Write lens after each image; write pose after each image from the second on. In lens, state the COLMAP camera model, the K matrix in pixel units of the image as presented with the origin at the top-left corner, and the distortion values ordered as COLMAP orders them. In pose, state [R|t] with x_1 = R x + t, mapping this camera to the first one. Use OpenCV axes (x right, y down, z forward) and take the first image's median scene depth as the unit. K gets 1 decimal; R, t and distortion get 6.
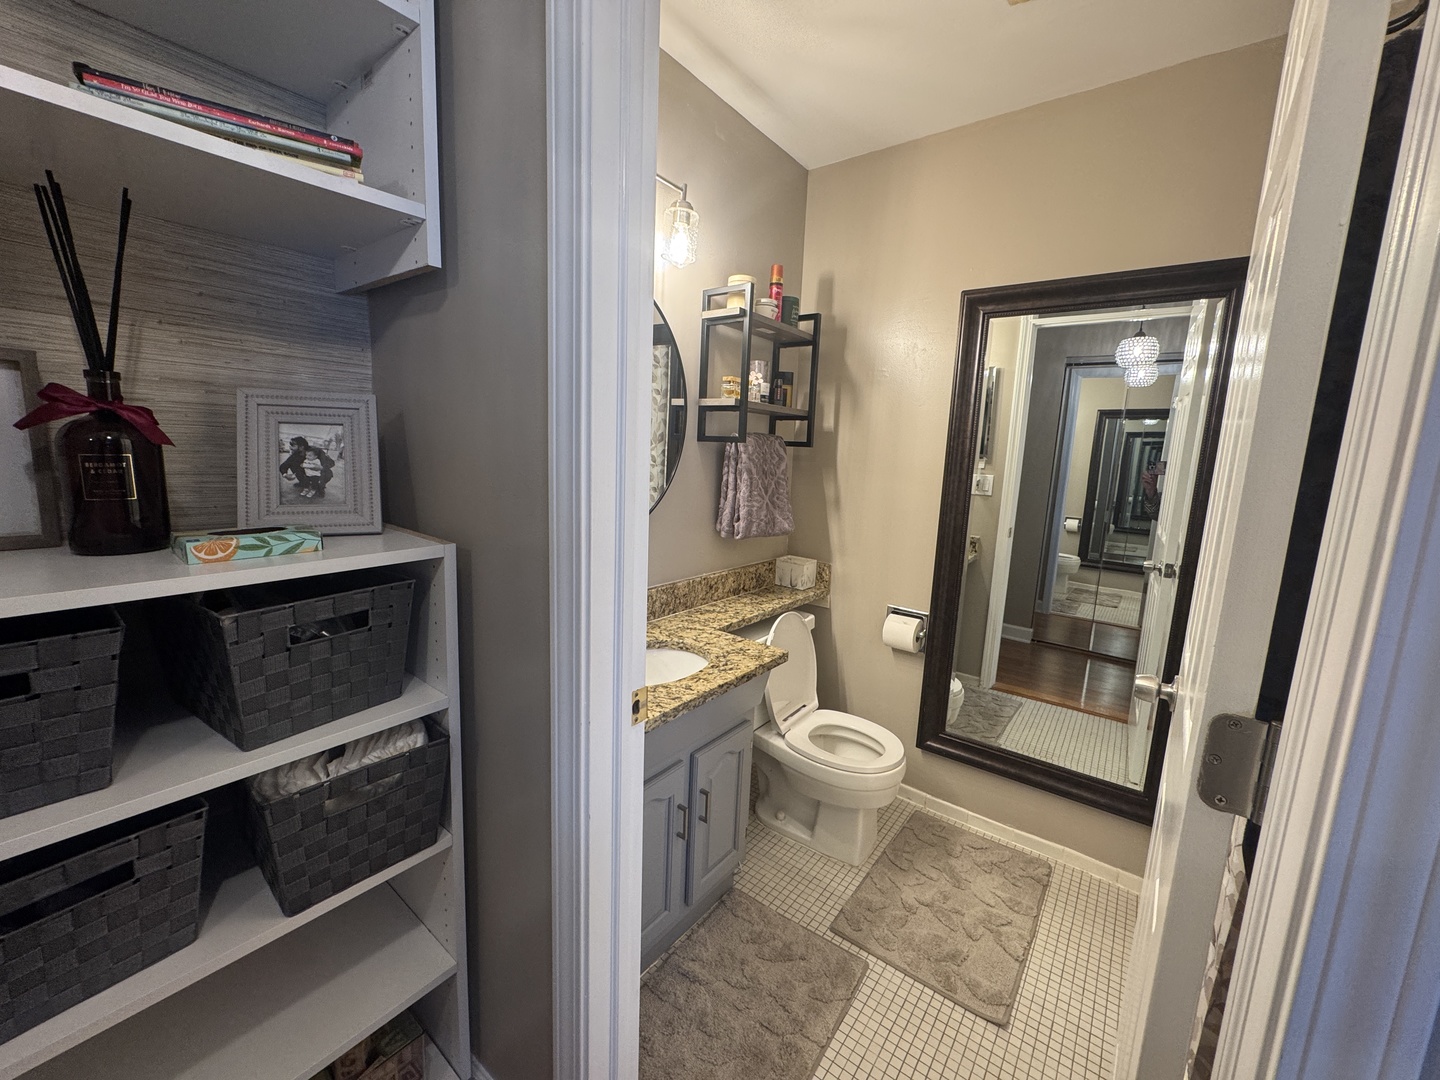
lens RADIAL K [[579.6, 0, 723.3], [0, 579.6, 538.1], [0, 0, 1]] dist [-0.000763, -0.000064]
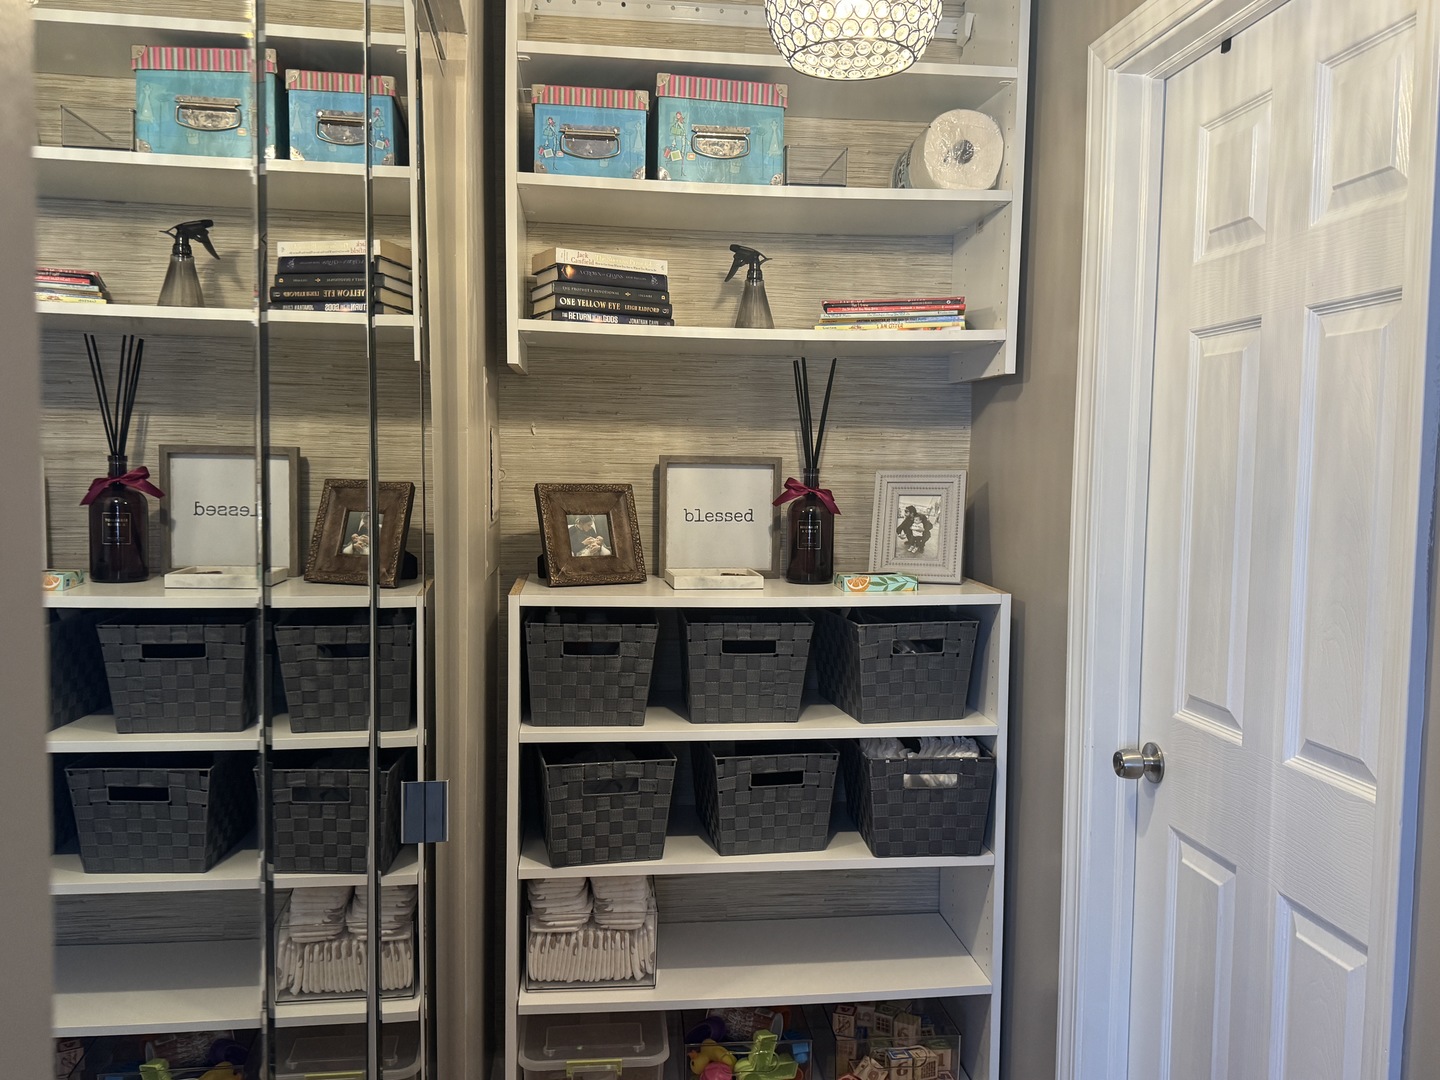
lens RADIAL K [[1195.2, 0, 712.7], [0, 1195.2, 543.3], [0, 0, 1]] dist [0.107970, -0.132339]
pose [[0.695923, 0.018049, -0.717889, 0.344348], [-0.096370, 0.992989, -0.068456, 0.052267], [0.711621, 0.116823, 0.692783, -0.452581]]
